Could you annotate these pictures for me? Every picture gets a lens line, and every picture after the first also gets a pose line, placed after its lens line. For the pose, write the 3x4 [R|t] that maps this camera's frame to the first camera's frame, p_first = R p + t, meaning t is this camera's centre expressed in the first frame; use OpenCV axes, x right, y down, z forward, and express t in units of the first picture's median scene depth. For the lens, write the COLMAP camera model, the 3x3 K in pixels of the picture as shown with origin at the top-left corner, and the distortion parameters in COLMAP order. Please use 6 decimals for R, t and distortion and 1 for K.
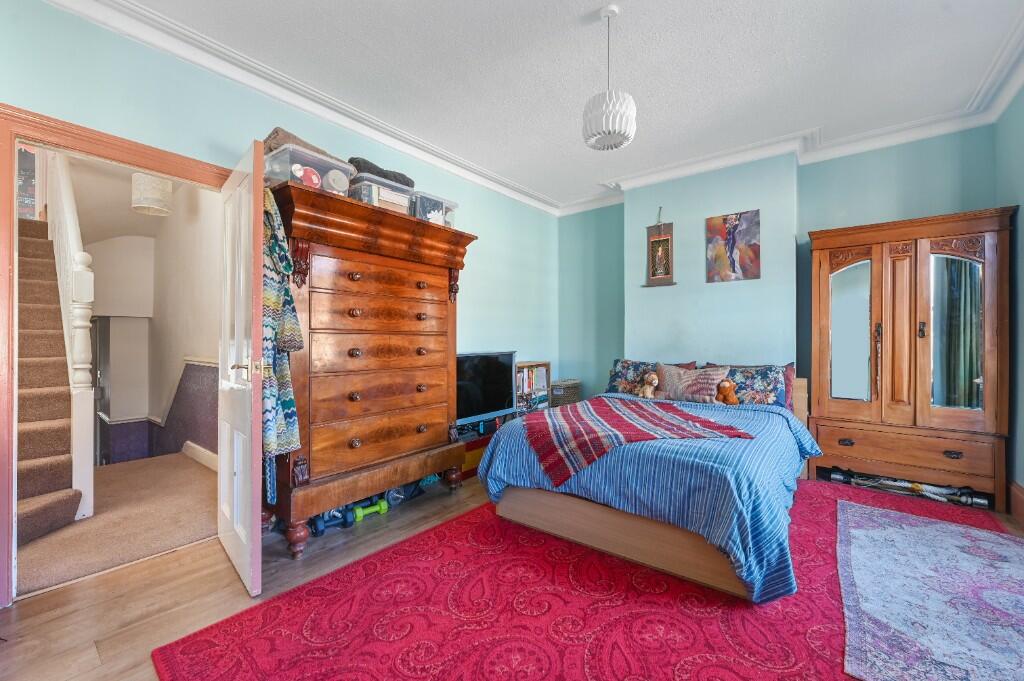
lens RADIAL K [[411.1, 0, 512.0], [0, 411.1, 340.5], [0, 0, 1]] dist [-0.000381, 0.000132]
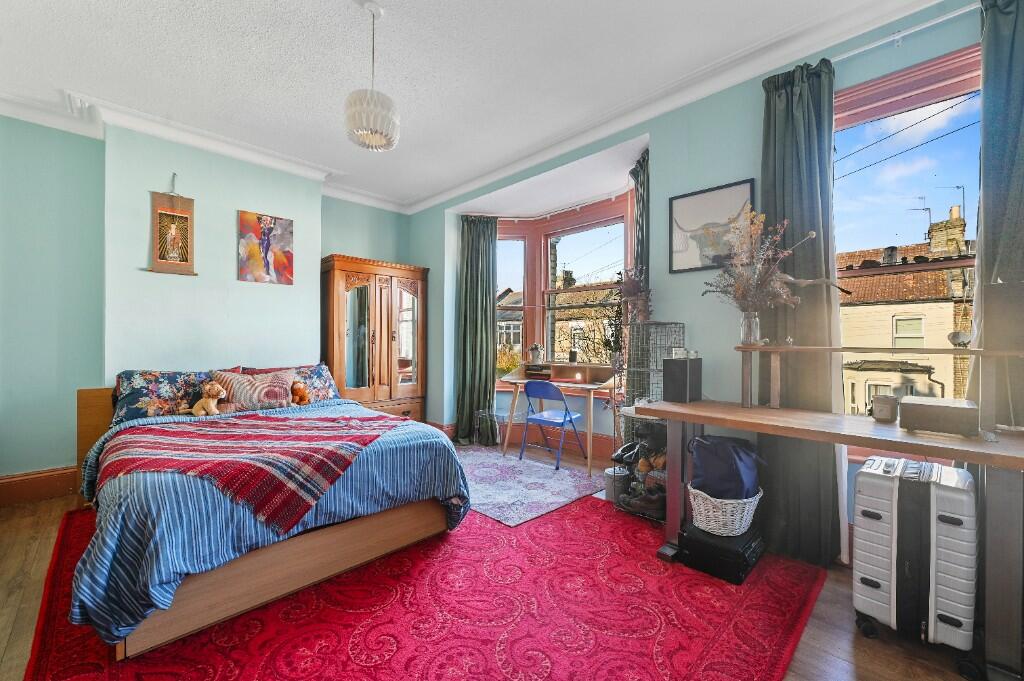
lens RADIAL K [[411.1, 0, 512.0], [0, 411.1, 340.5], [0, 0, 1]] dist [-0.000381, 0.000132]
pose [[0.123384, 0.003554, 0.992353, -0.386284], [-0.000248, 0.999994, -0.003551, -0.002915], [-0.992359, 0.000192, 0.123384, 0.302839]]
